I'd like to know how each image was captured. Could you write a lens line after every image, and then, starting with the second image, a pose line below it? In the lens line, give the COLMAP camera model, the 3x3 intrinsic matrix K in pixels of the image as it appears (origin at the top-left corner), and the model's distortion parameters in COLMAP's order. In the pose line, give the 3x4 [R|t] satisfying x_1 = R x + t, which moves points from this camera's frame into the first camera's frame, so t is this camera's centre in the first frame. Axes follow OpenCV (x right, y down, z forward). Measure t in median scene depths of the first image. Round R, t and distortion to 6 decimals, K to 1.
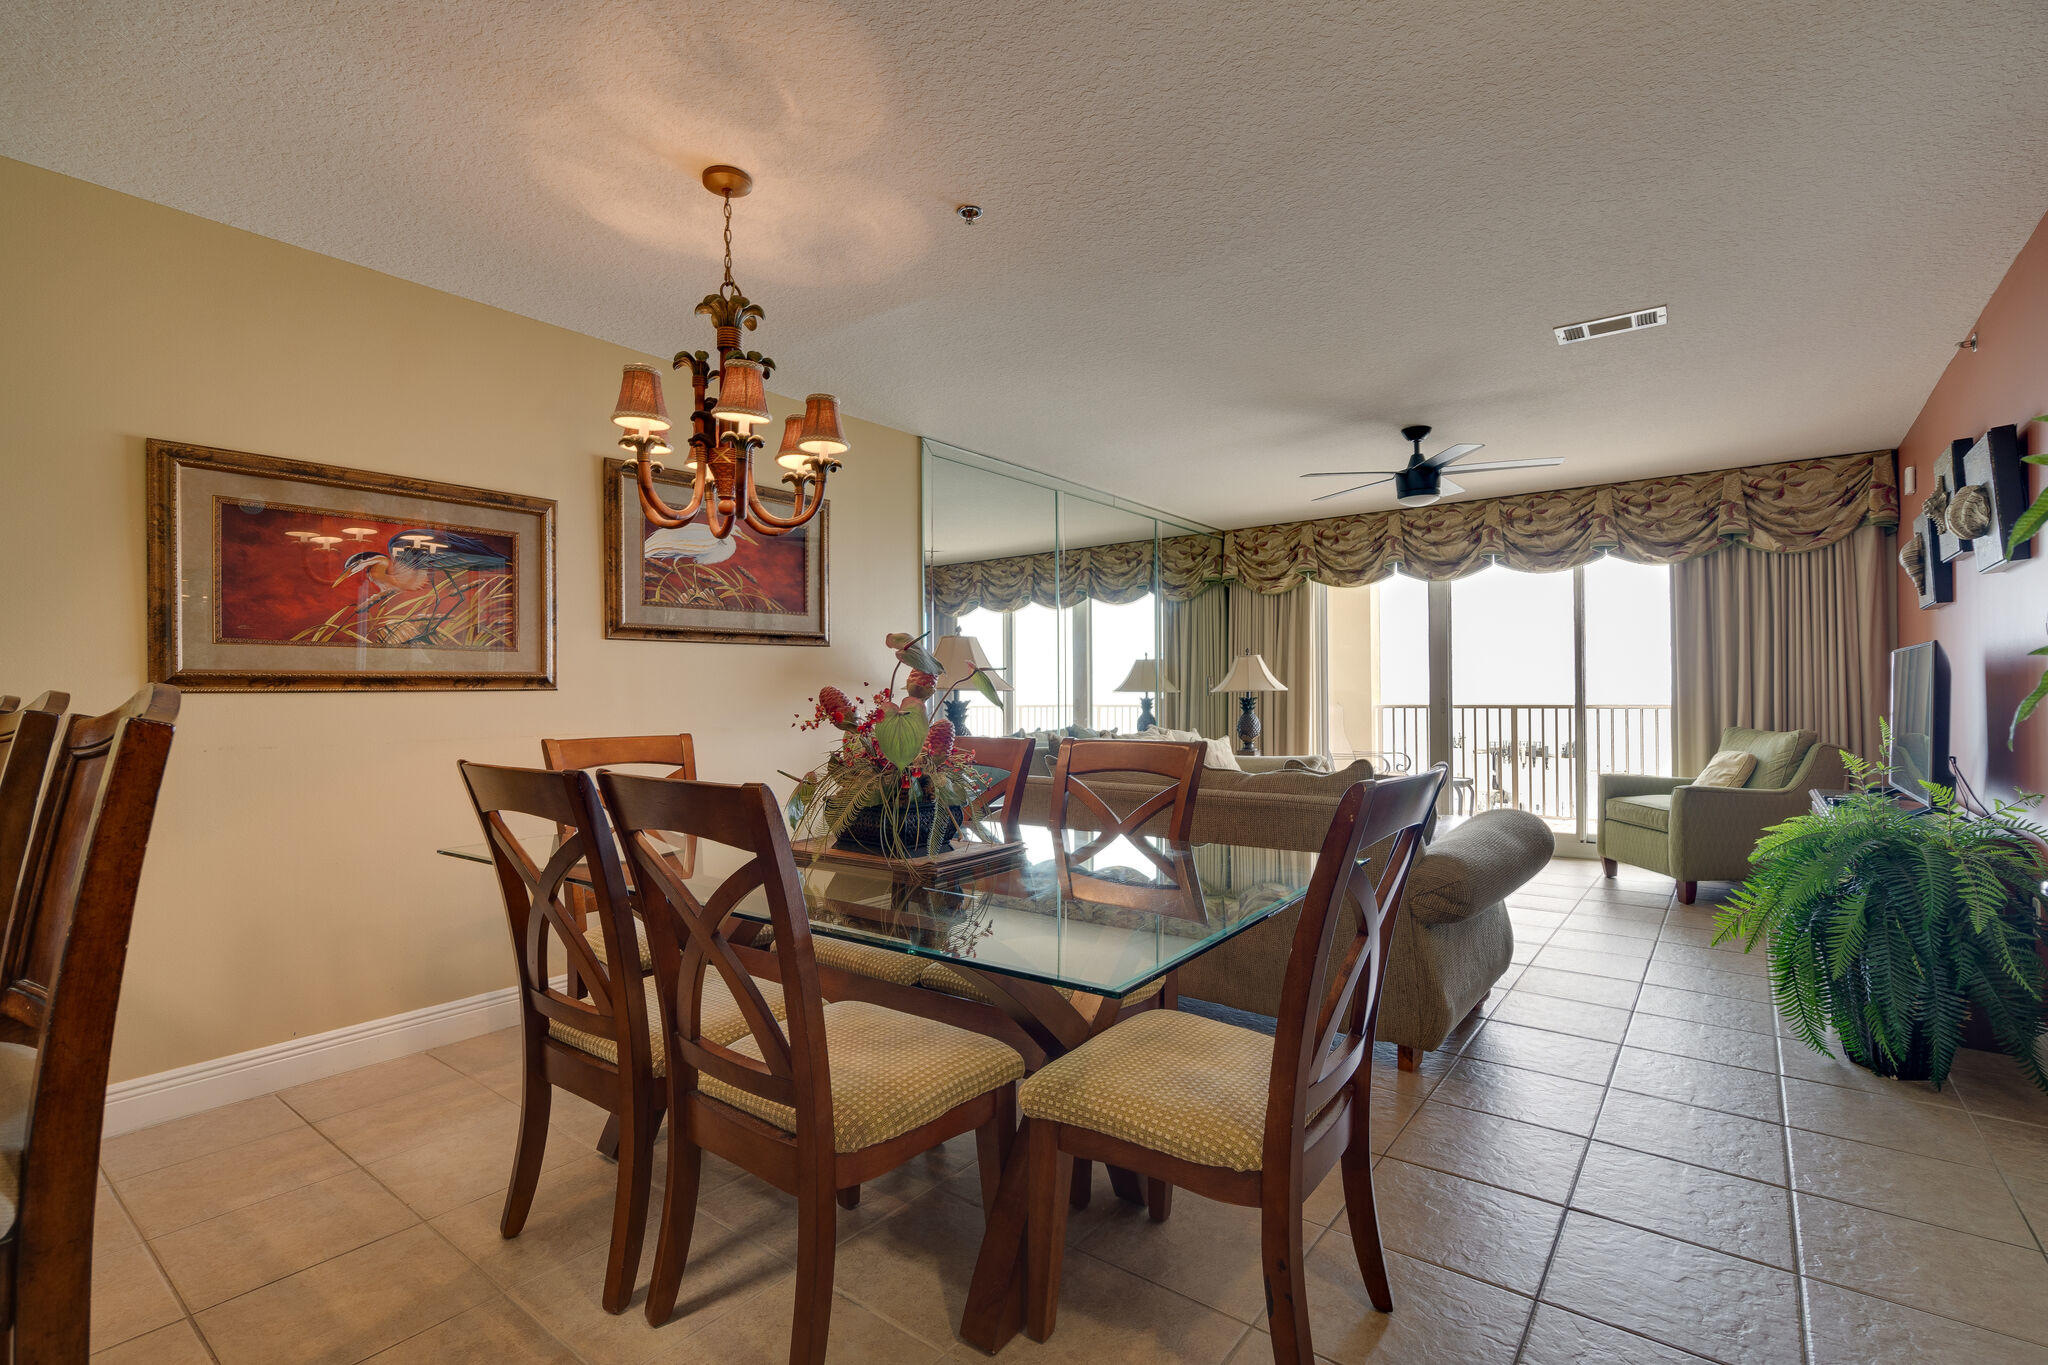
lens RADIAL K [[931.3, 0, 1017.2], [0, 931.3, 694.3], [0, 0, 1]] dist [-0.004608, 0.002718]
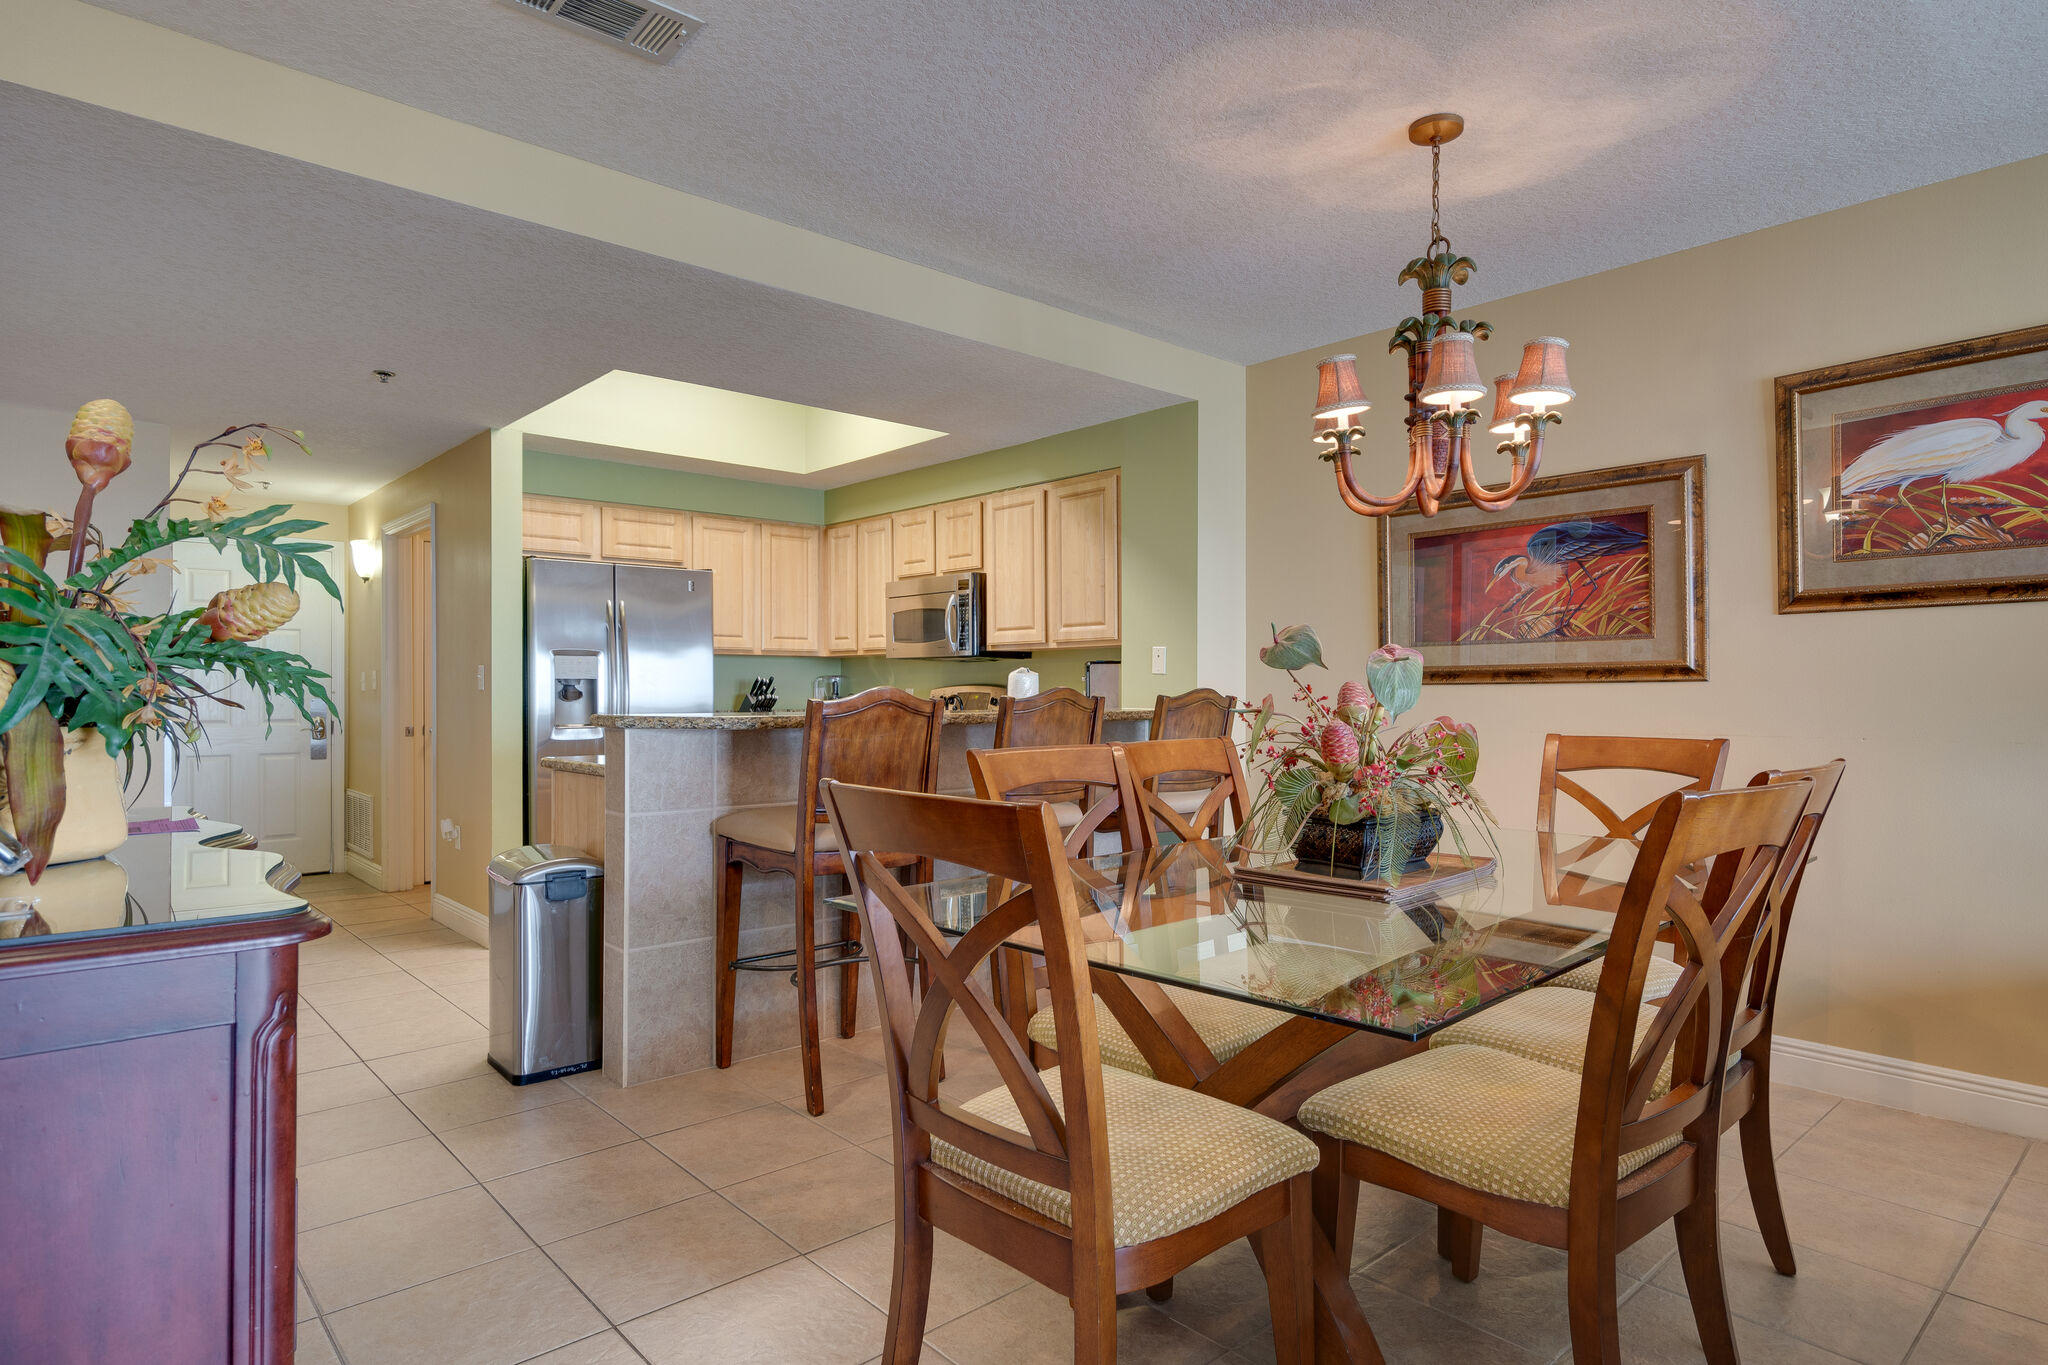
lens RADIAL K [[1123.1, 0, 1008.5], [0, 1123.1, 685.0], [0, 0, 1]] dist [0.001698, 0.001094]
pose [[-0.188766, 0.003430, -0.982016, 0.355451], [0.003757, 0.999989, 0.002770, -0.003228], [0.982015, -0.003166, -0.188777, 0.327882]]
